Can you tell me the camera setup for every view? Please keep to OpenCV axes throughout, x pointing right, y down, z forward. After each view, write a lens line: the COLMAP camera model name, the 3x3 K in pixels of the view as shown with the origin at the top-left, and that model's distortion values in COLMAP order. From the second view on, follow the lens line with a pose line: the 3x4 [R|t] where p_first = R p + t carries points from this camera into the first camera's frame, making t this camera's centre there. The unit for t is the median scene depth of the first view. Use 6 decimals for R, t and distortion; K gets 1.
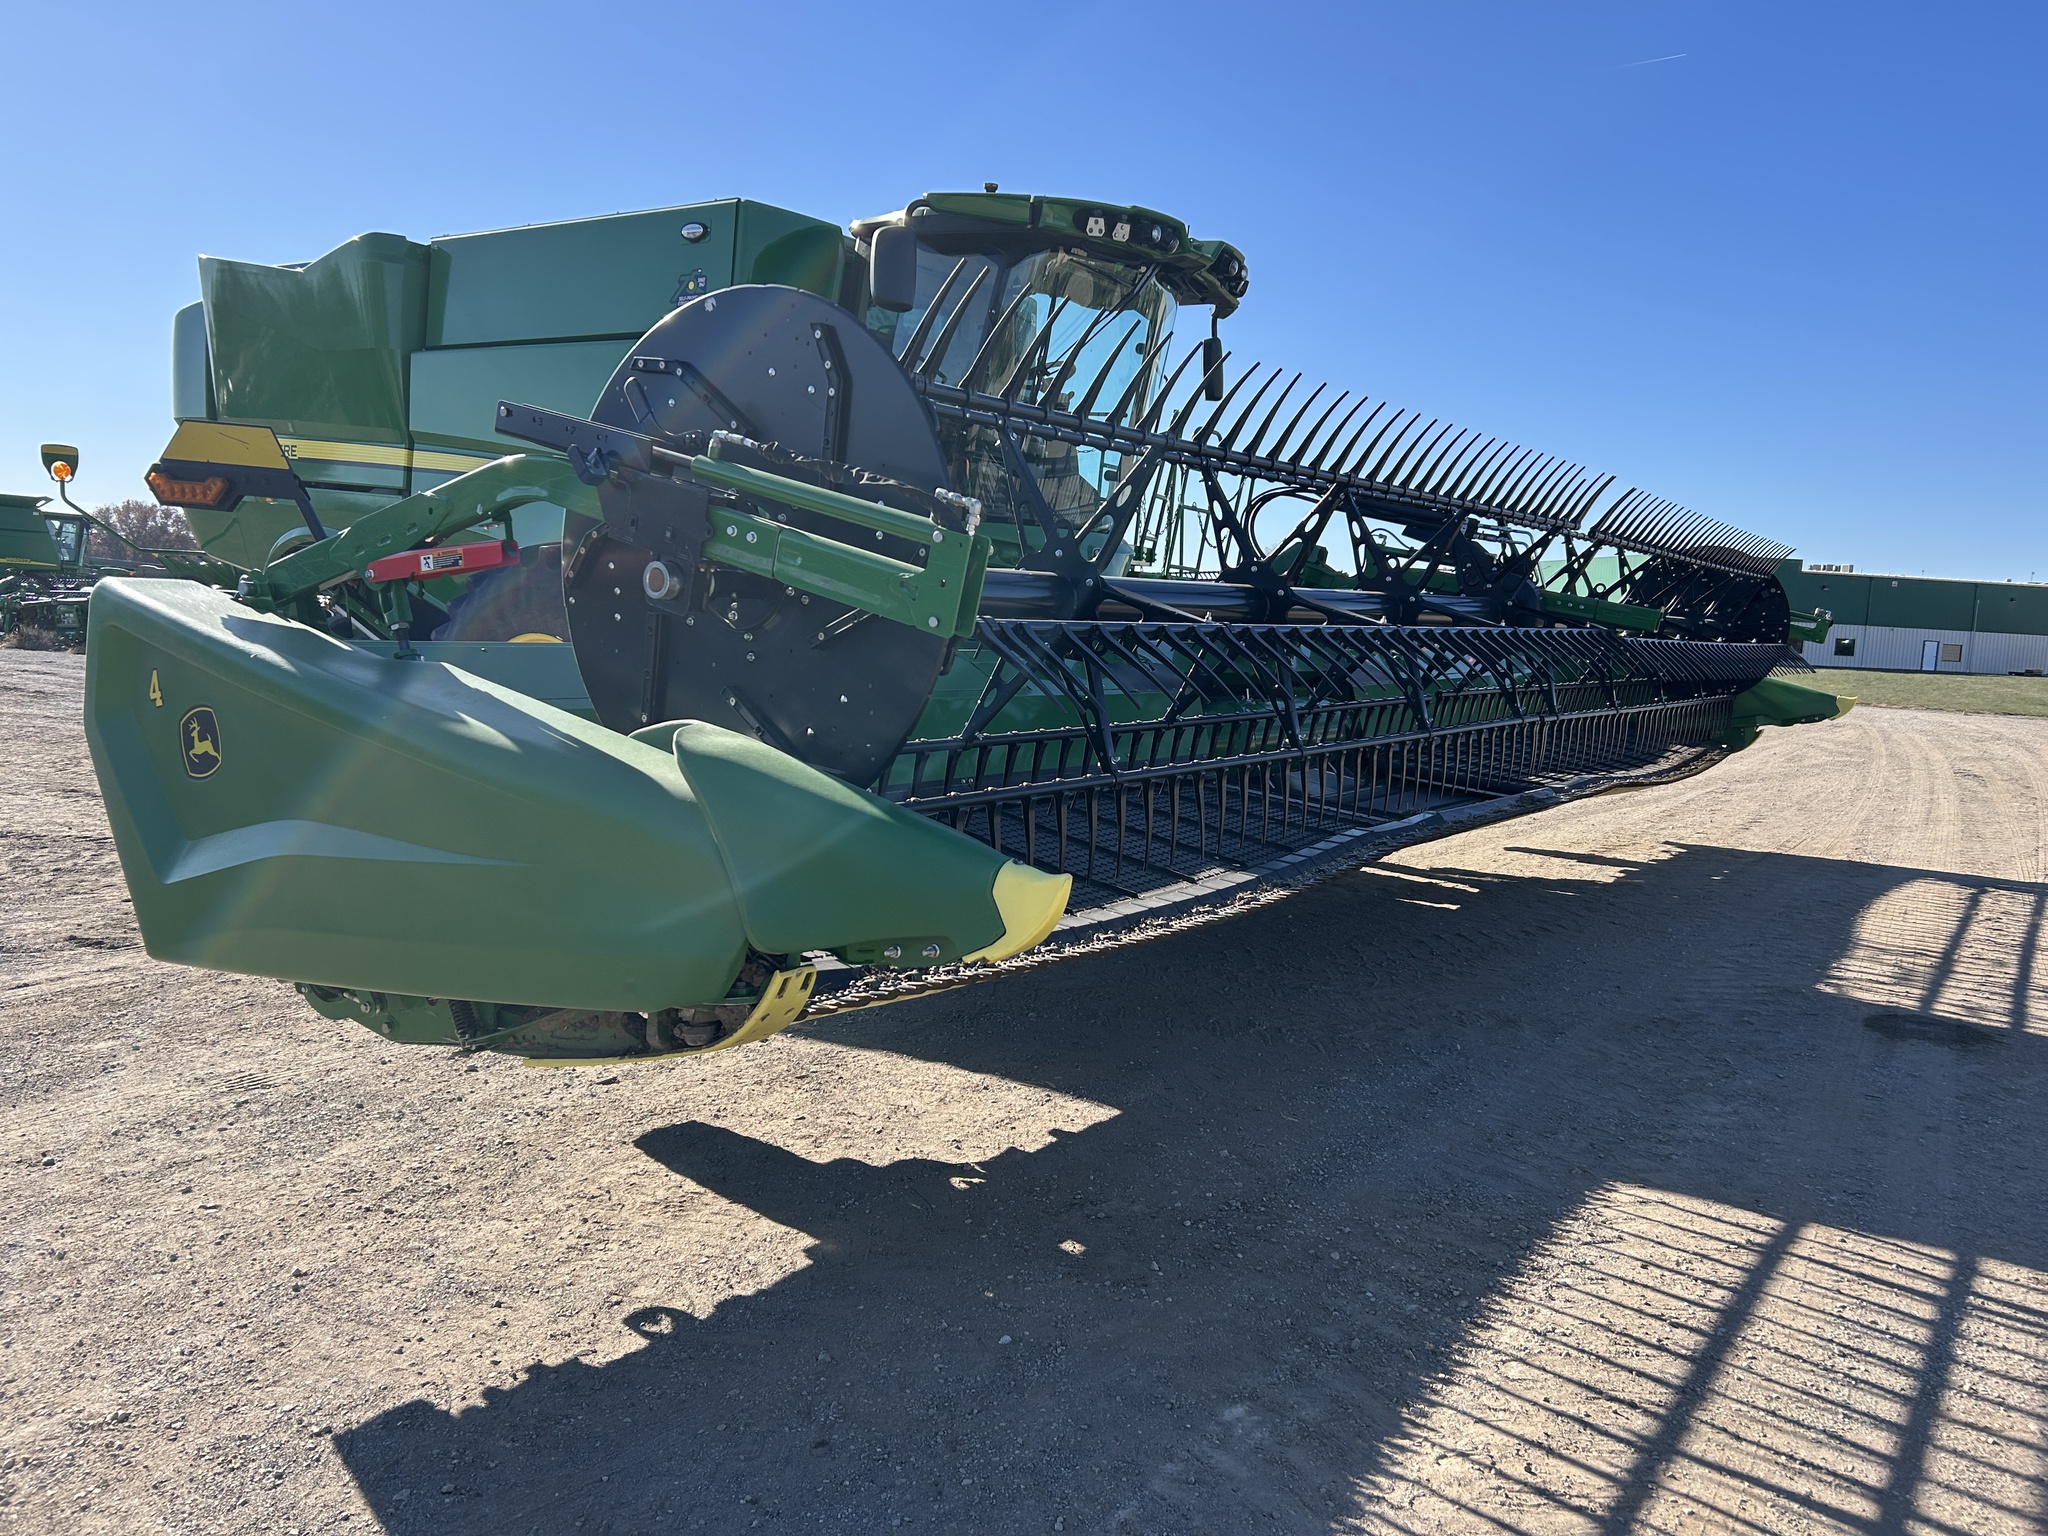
lens RADIAL K [[1542.0, 0, 1024.0], [0, 1542.0, 768.0], [0, 0, 1]] dist [0.065397, -0.073008]
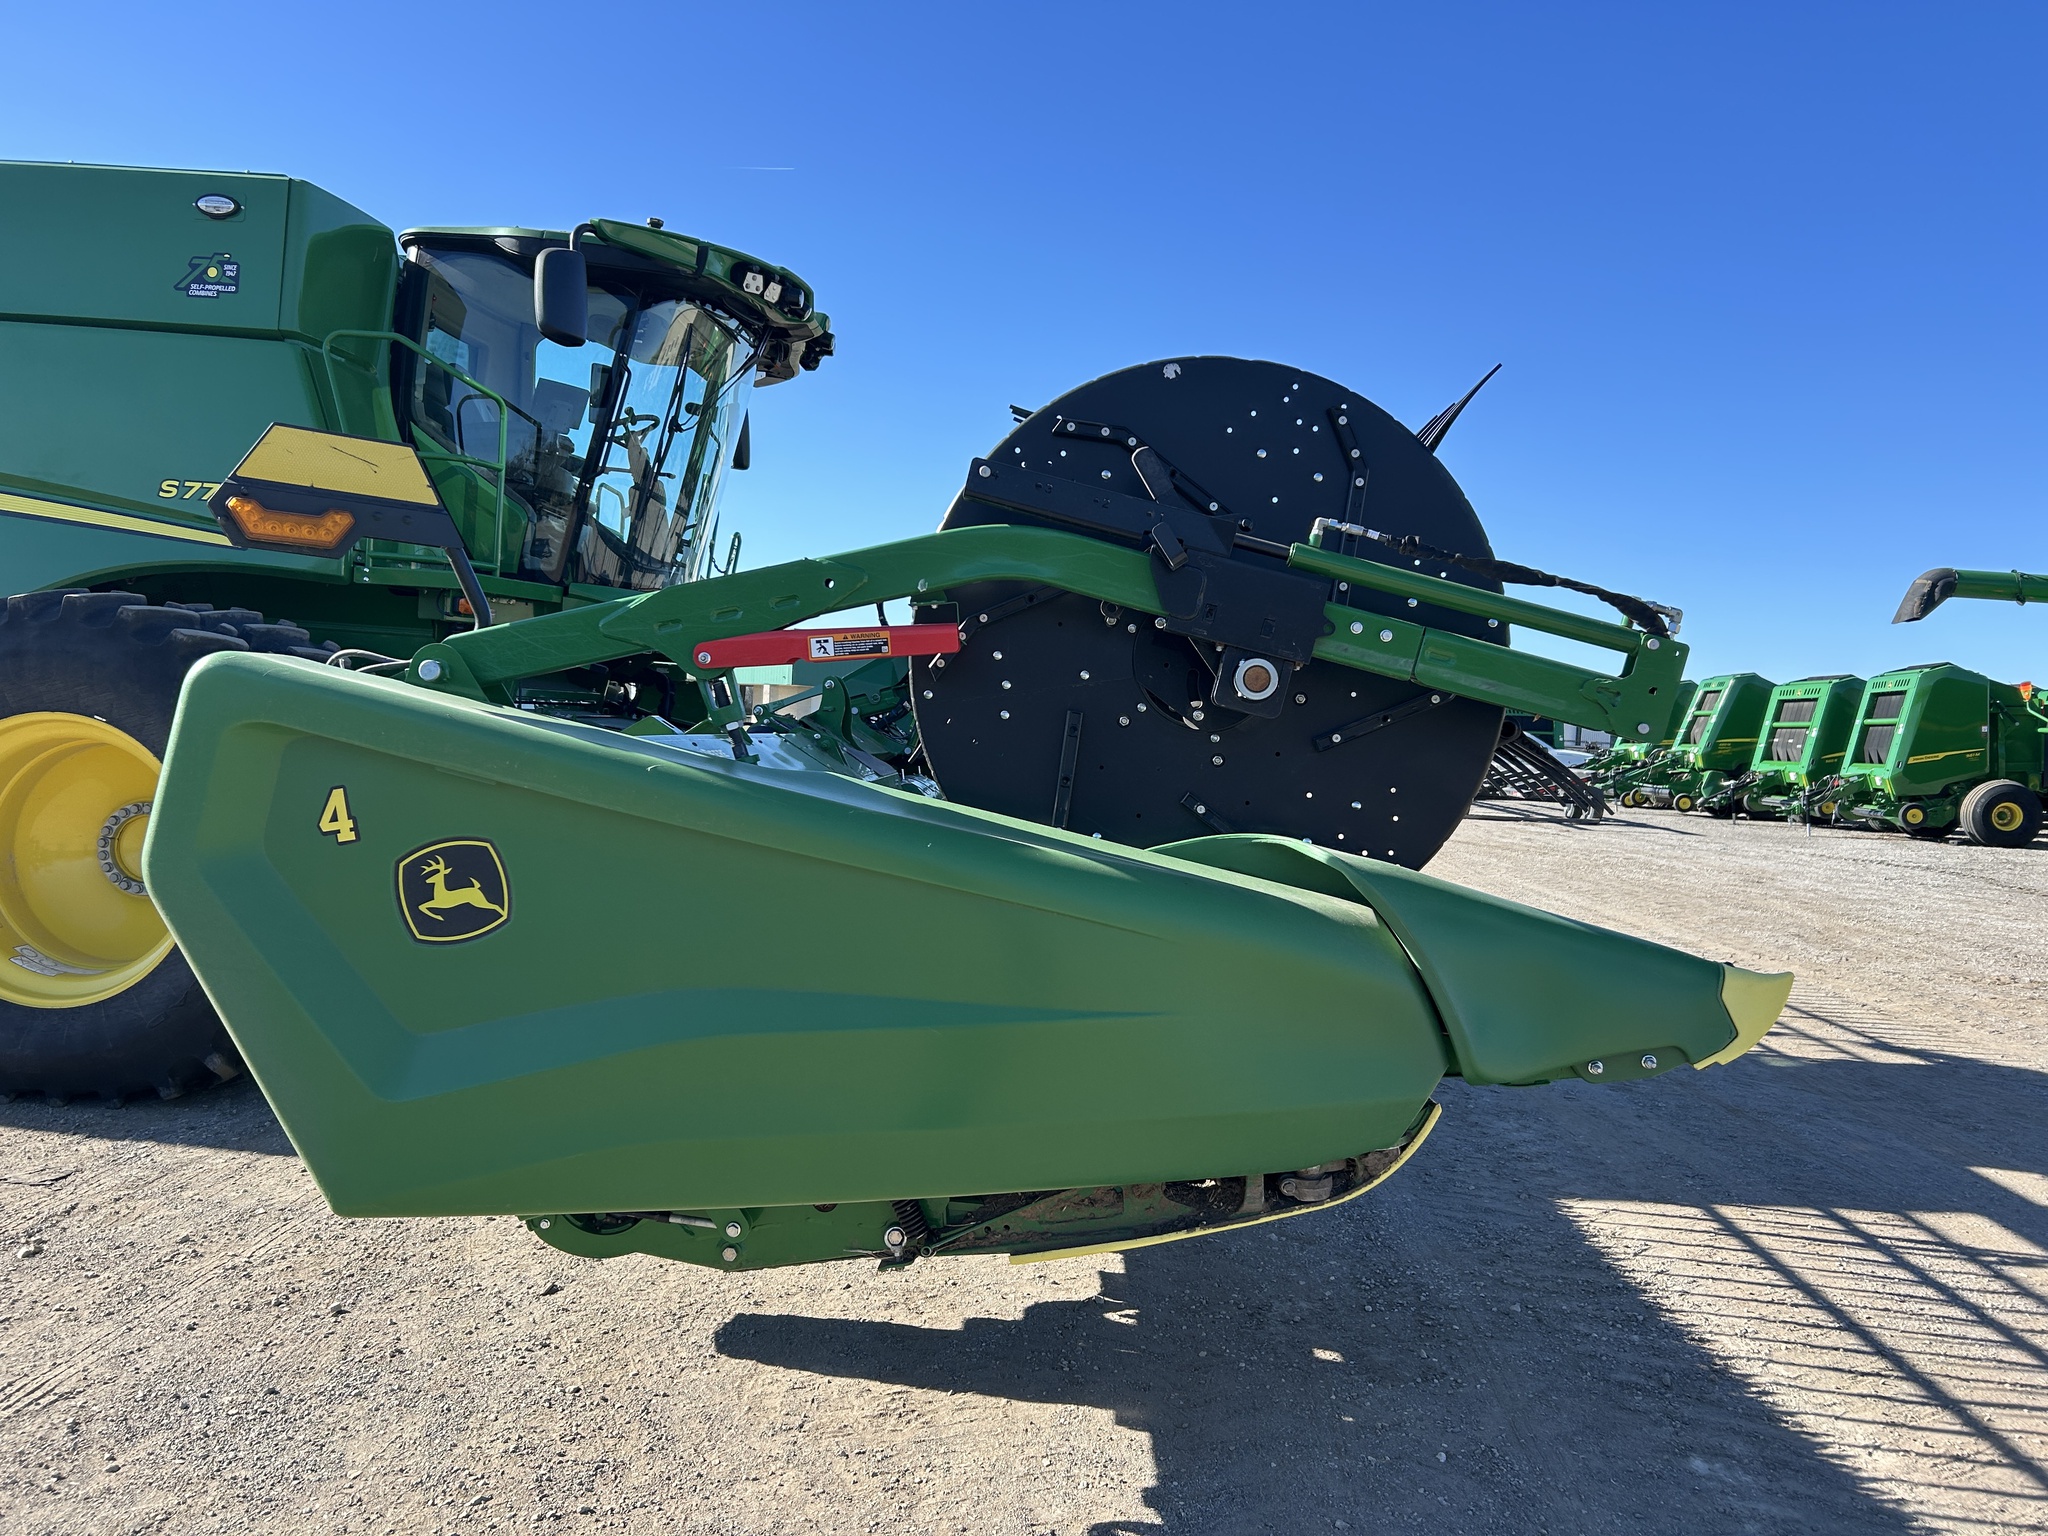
lens RADIAL K [[1555.9, 0, 1027.1], [0, 1555.9, 759.1], [0, 0, 1]] dist [0.050822, -0.051165]
pose [[0.841486, -0.013730, 0.540104, -0.661872], [0.039552, 0.998560, -0.036239, -0.038240], [-0.538829, 0.051857, 0.840818, 0.254286]]
